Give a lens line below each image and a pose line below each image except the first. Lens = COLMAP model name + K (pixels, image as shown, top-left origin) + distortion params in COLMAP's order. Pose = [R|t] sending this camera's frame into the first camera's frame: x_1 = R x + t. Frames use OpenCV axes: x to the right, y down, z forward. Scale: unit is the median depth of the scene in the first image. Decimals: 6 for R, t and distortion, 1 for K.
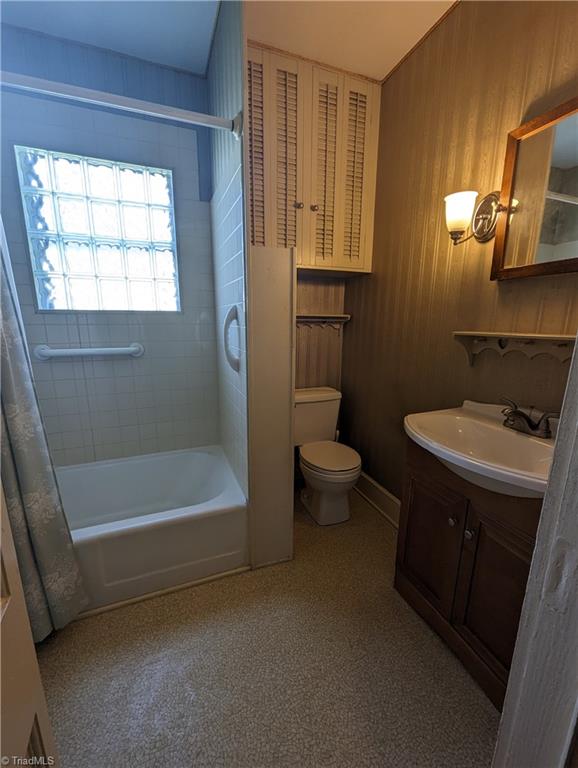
lens RADIAL K [[316.0, 0, 289.4], [0, 316.0, 386.2], [0, 0, 1]] dist [0.001471, -0.000310]
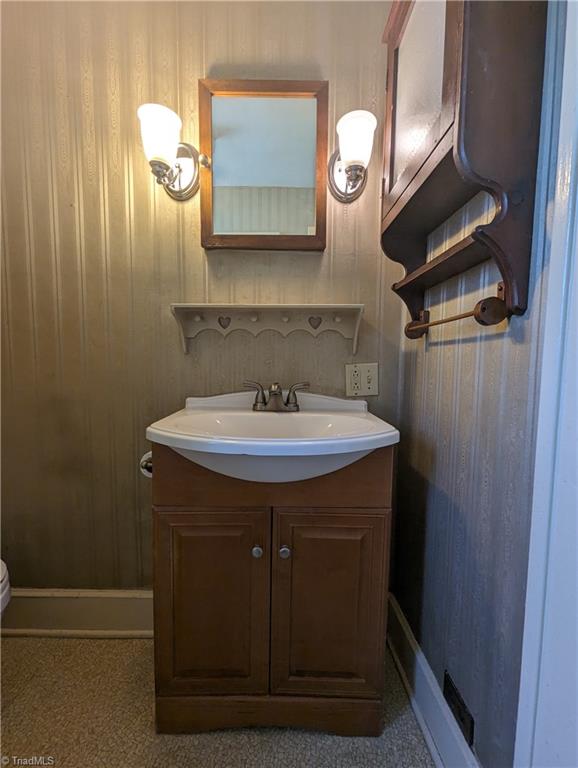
lens RADIAL K [[316.0, 0, 287.5], [0, 316.0, 387.9], [0, 0, 1]] dist [0.001471, -0.000310]
pose [[0.357154, -0.073685, 0.931135, -0.085180], [0.186889, 0.982362, 0.006055, 0.069322], [-0.915158, 0.171857, 0.364625, 0.545585]]
